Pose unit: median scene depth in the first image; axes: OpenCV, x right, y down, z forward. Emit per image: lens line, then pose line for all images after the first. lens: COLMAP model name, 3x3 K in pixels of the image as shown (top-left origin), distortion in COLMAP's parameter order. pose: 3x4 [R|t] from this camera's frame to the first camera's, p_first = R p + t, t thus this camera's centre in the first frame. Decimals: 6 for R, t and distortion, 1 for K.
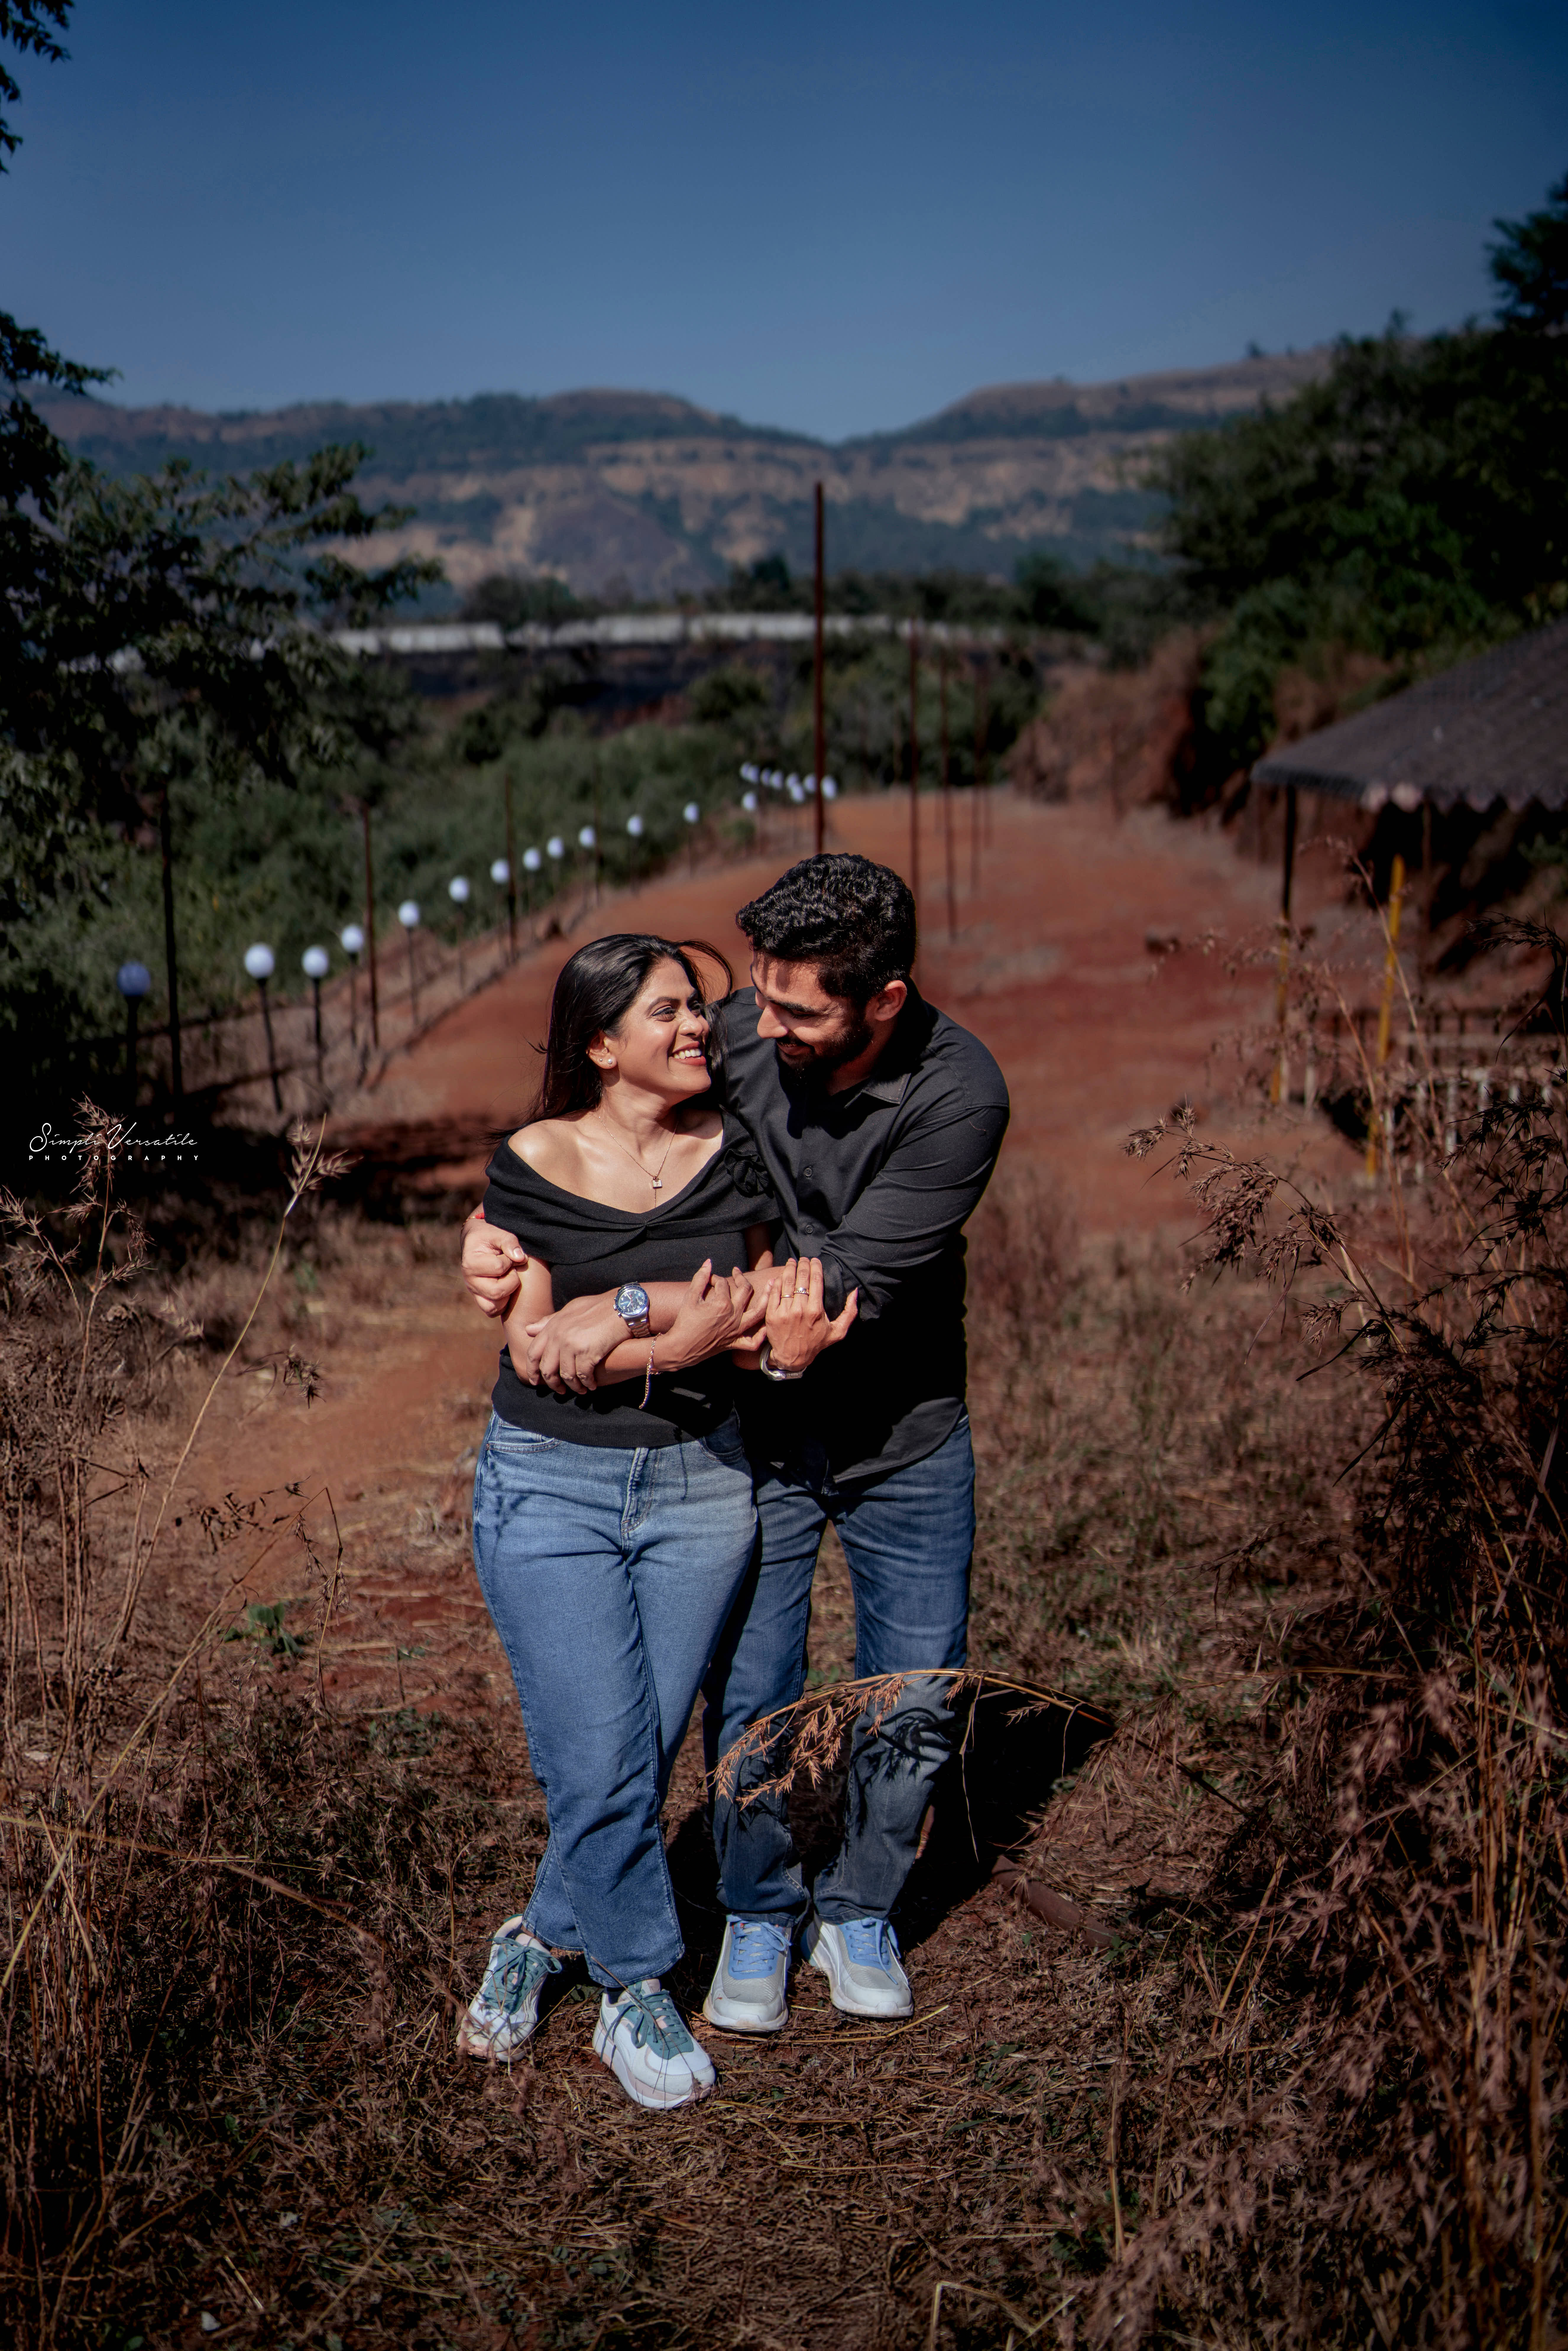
lens RADIAL K [[2348.8, 0, 773.7], [0, 2348.8, 1157.9], [0, 0, 1]] dist [-0.090953, 0.000000]
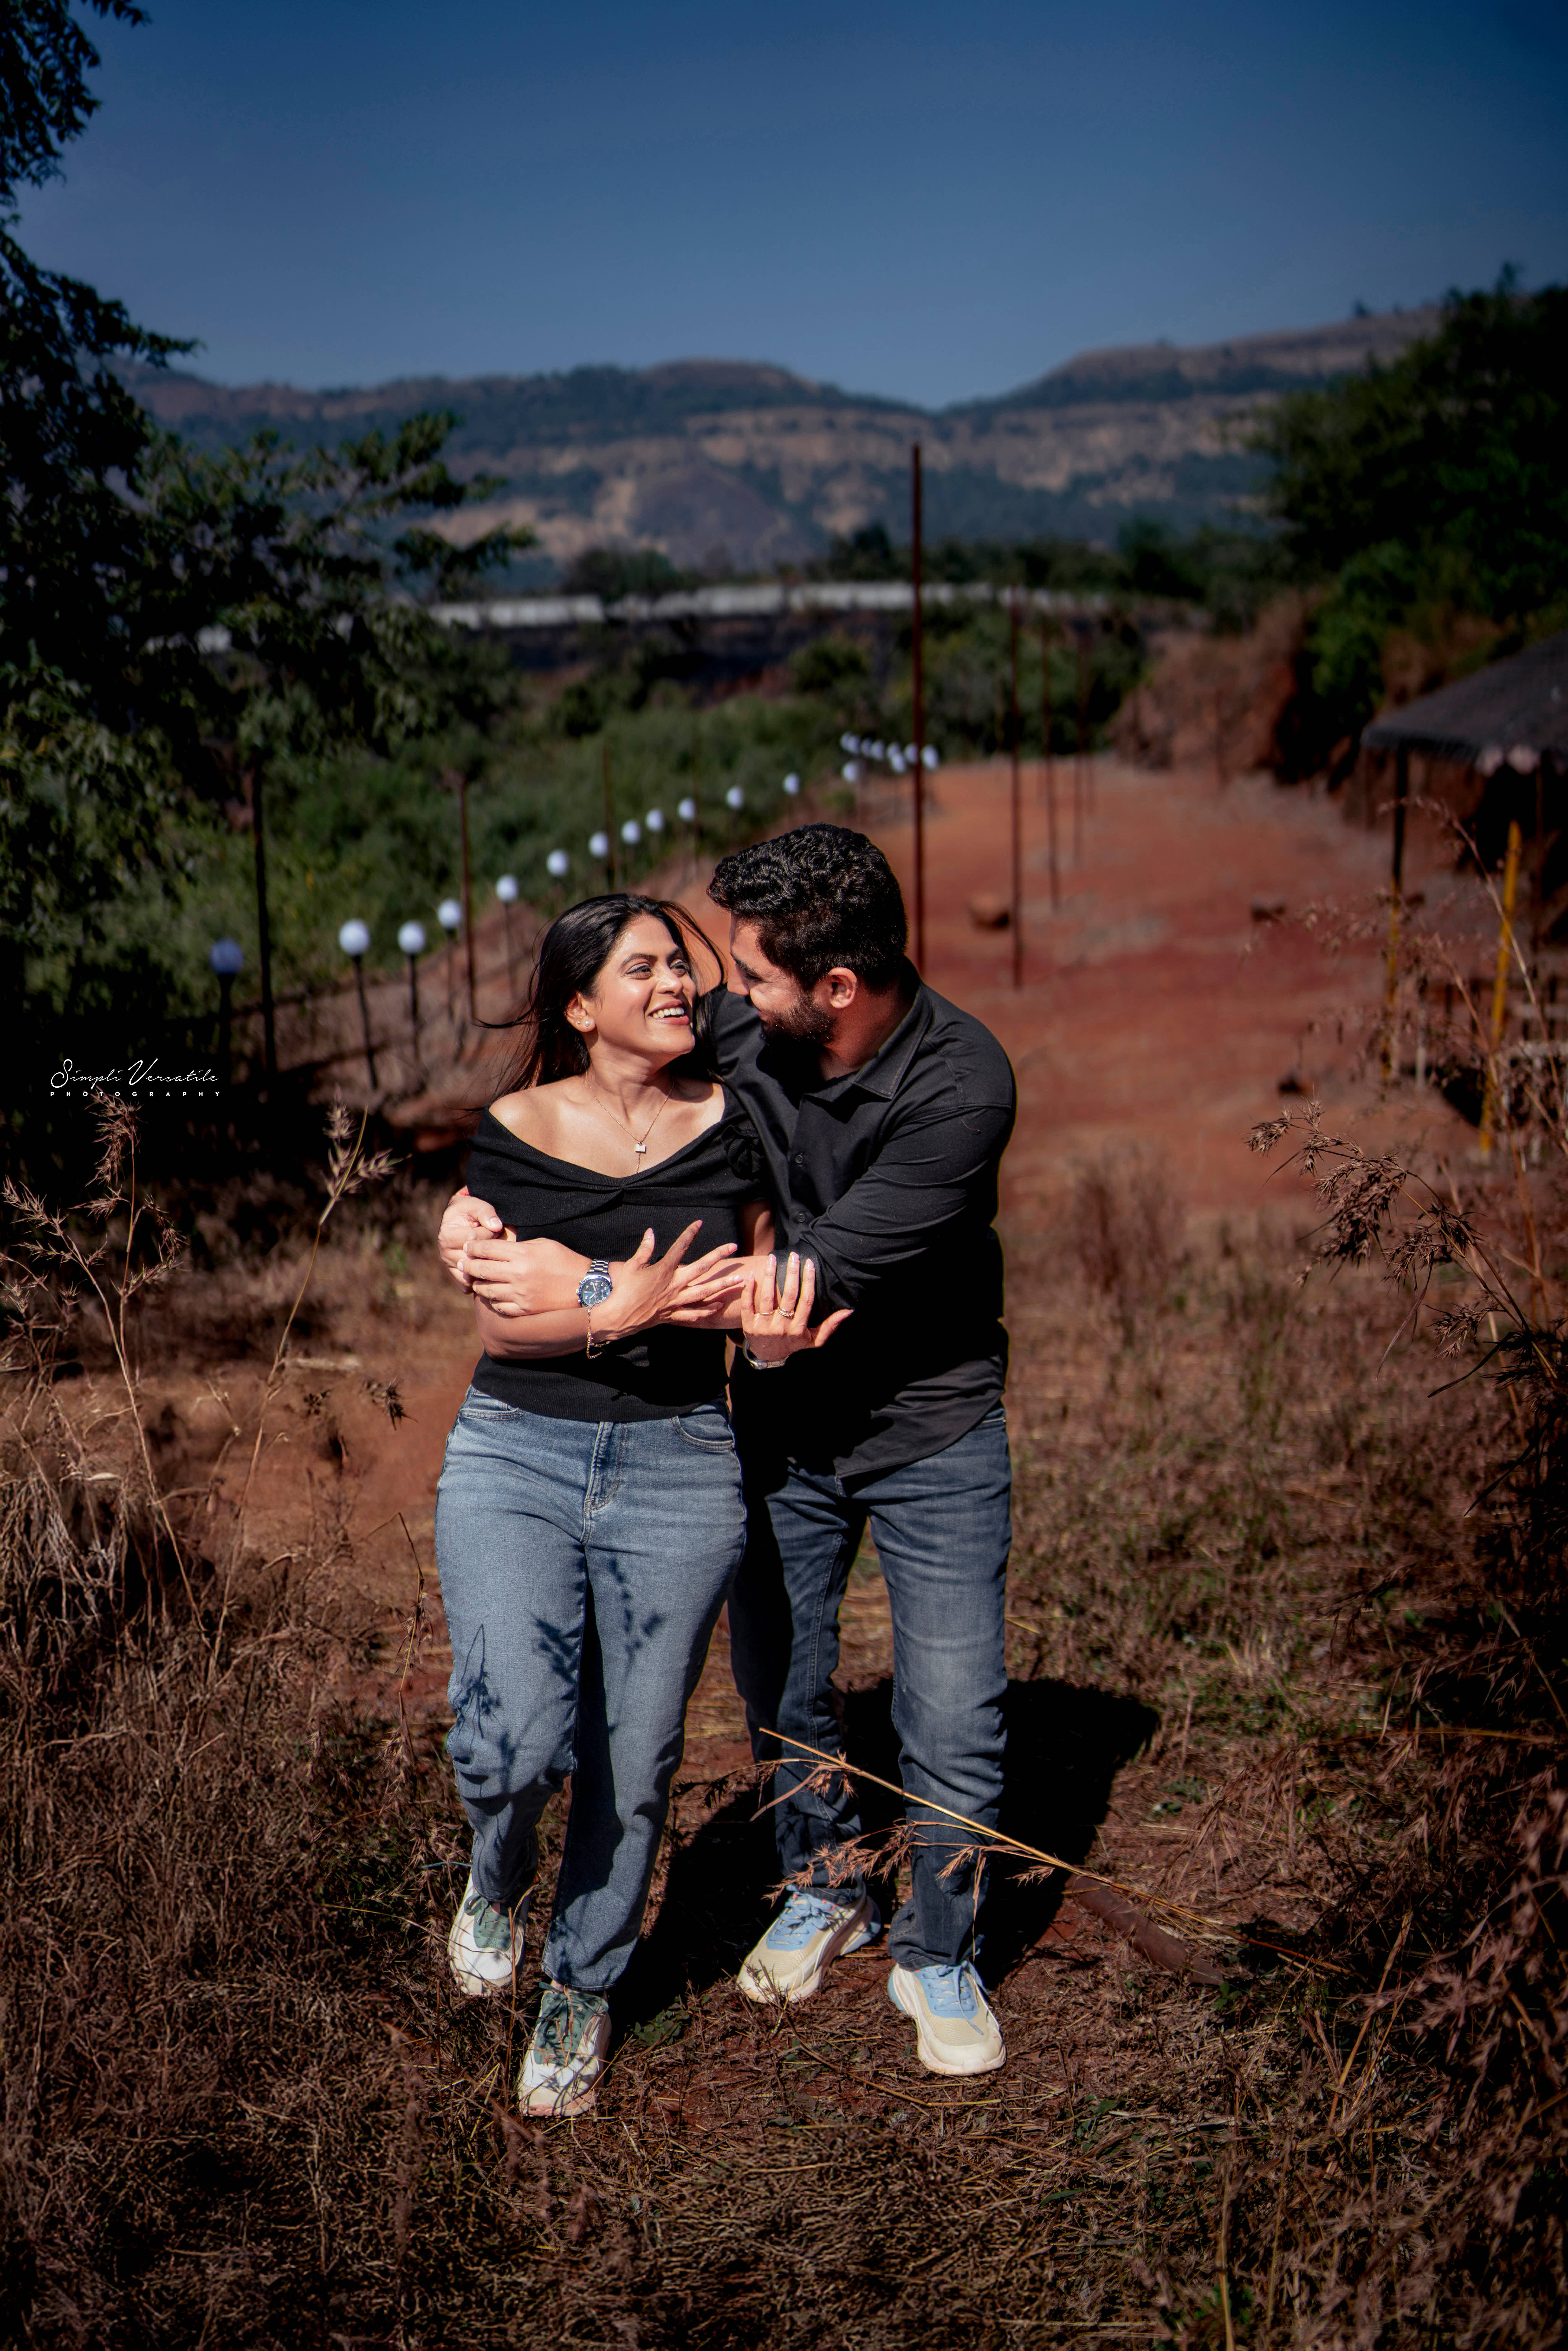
lens RADIAL K [[2348.8, 0, 771.2], [0, 2348.8, 1168.3], [0, 0, 1]] dist [-0.090953, 0.000000]
pose [[0.998980, -0.003109, -0.045046, 0.001204], [0.003846, 0.999860, 0.016292, -0.001271], [0.044989, -0.016449, 0.998852, 0.009988]]
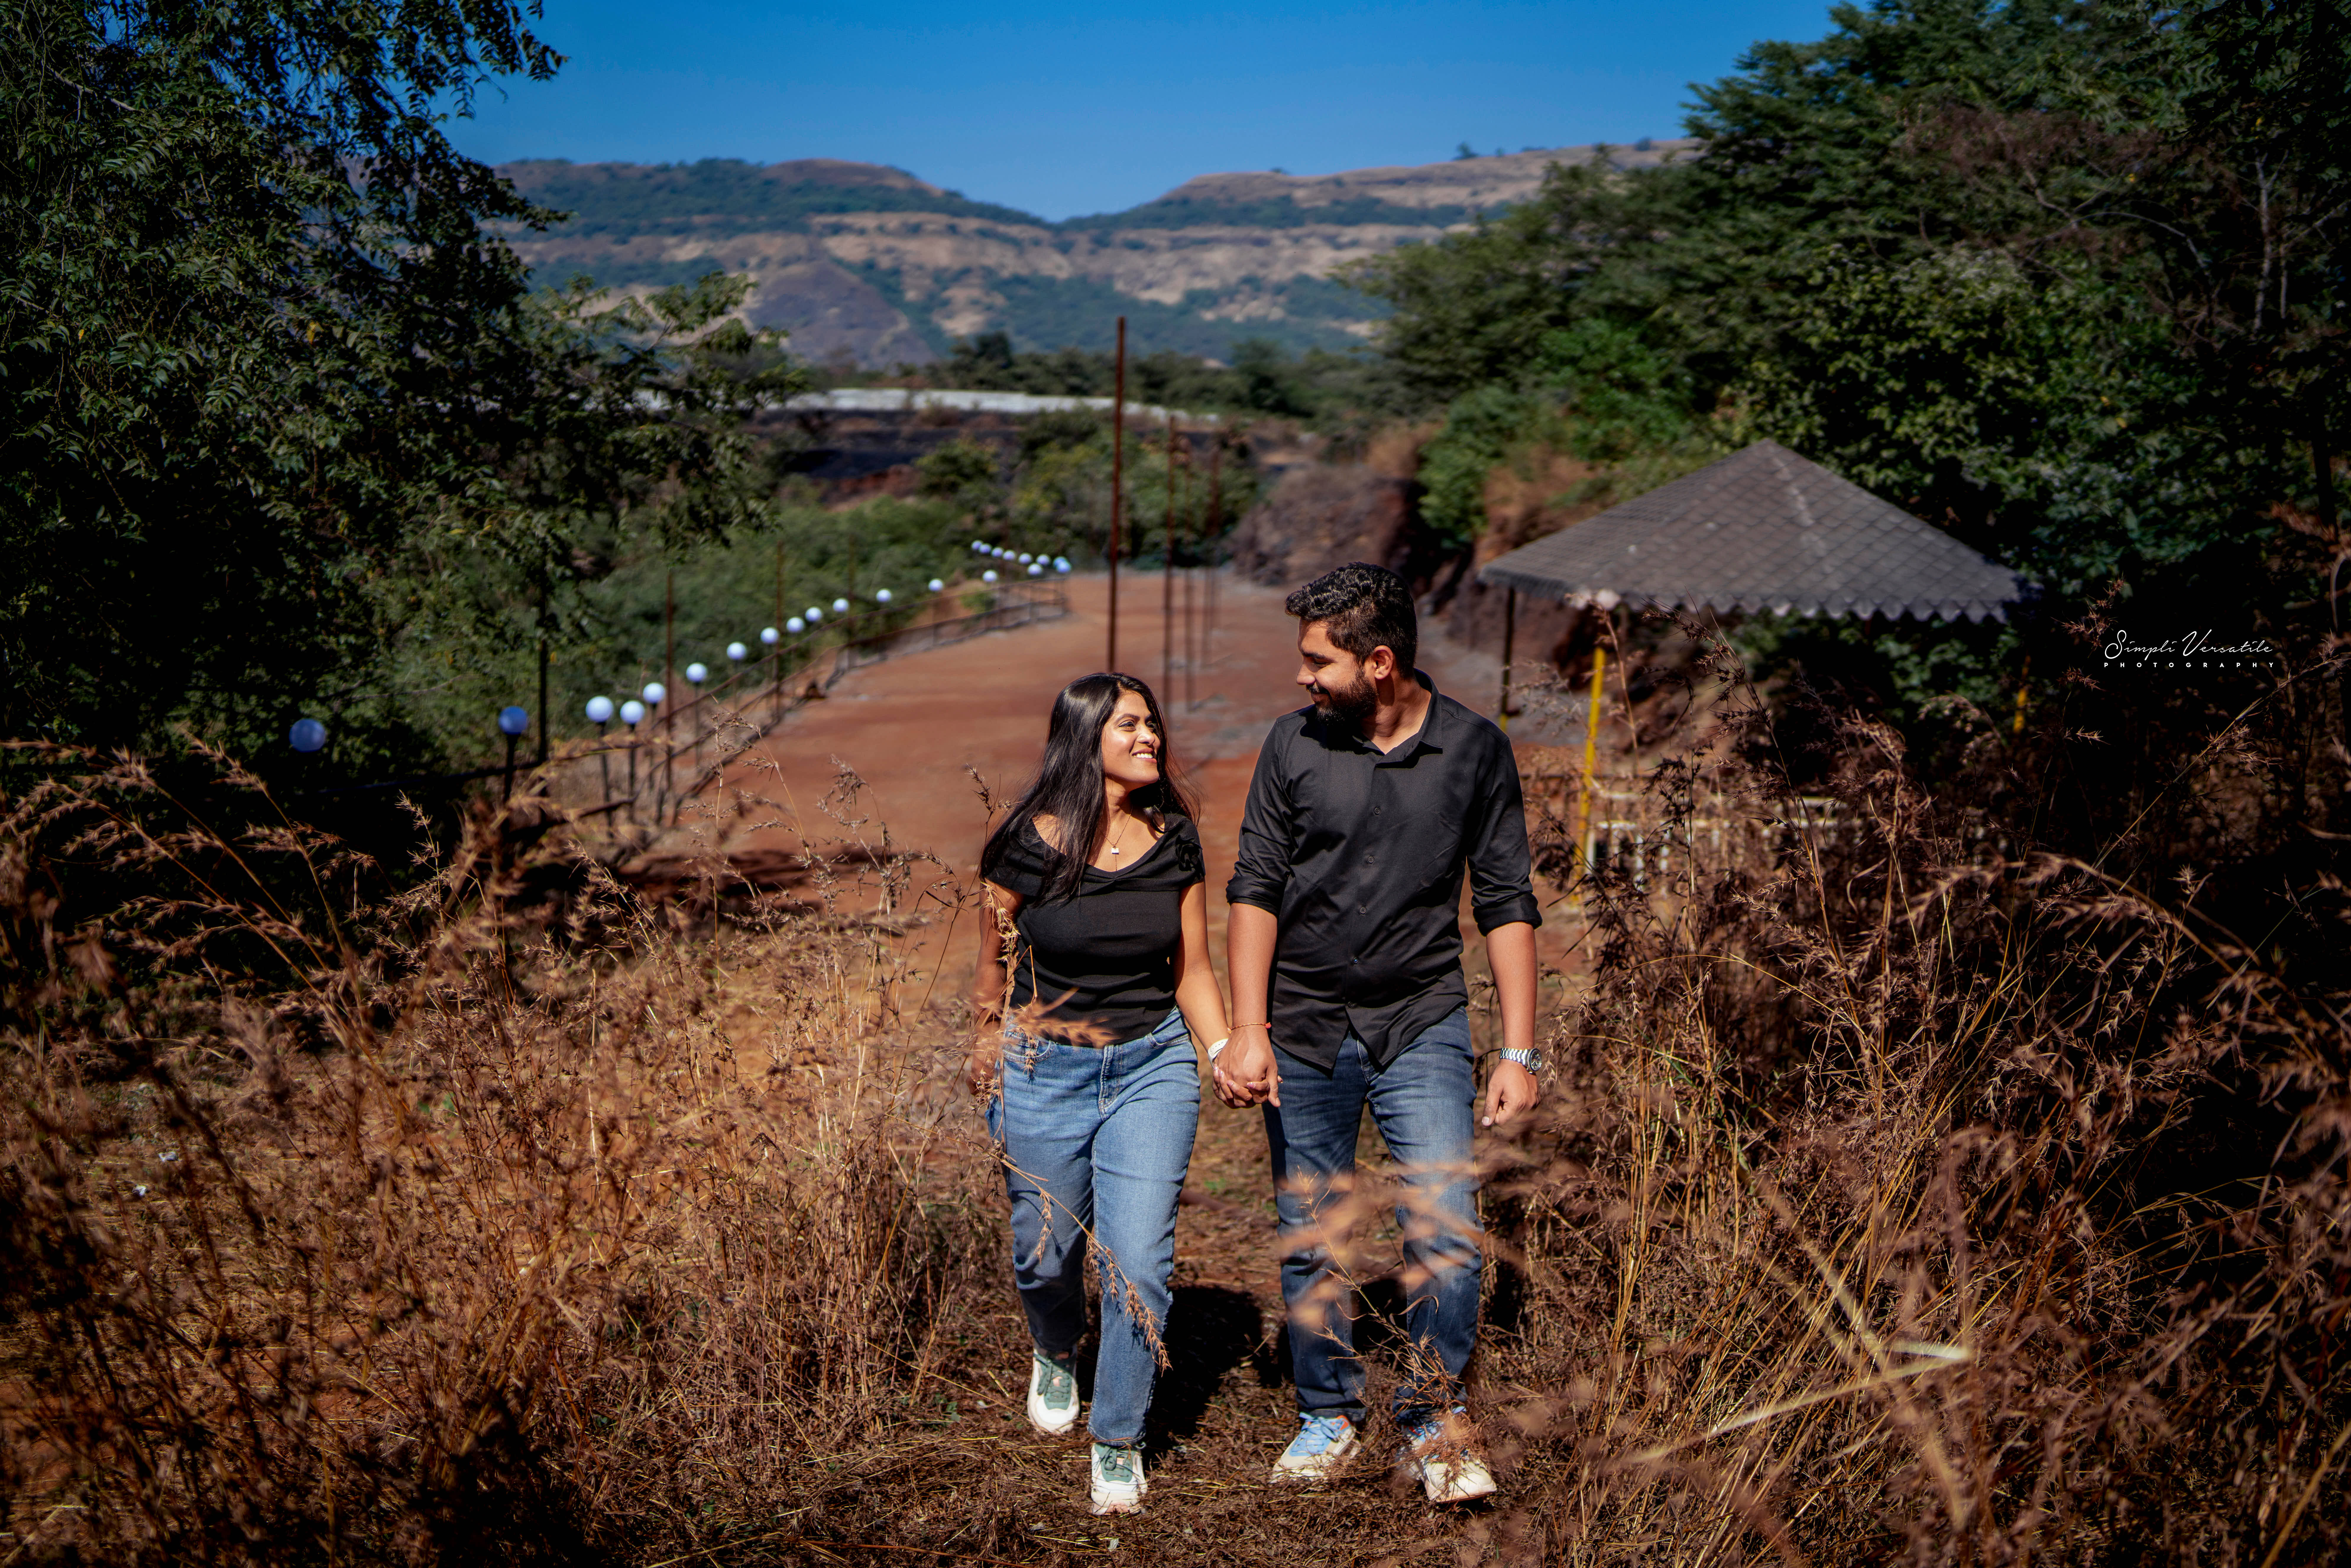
lens RADIAL K [[2348.8, 0, 1195.2], [0, 2348.8, 782.0], [0, 0, 1]] dist [-0.090953, 0.000000]
pose [[0.995357, 0.026960, 0.092398, -0.029563], [-0.021102, 0.997739, -0.063802, 0.013029], [-0.093910, 0.061556, 0.993676, -0.108567]]
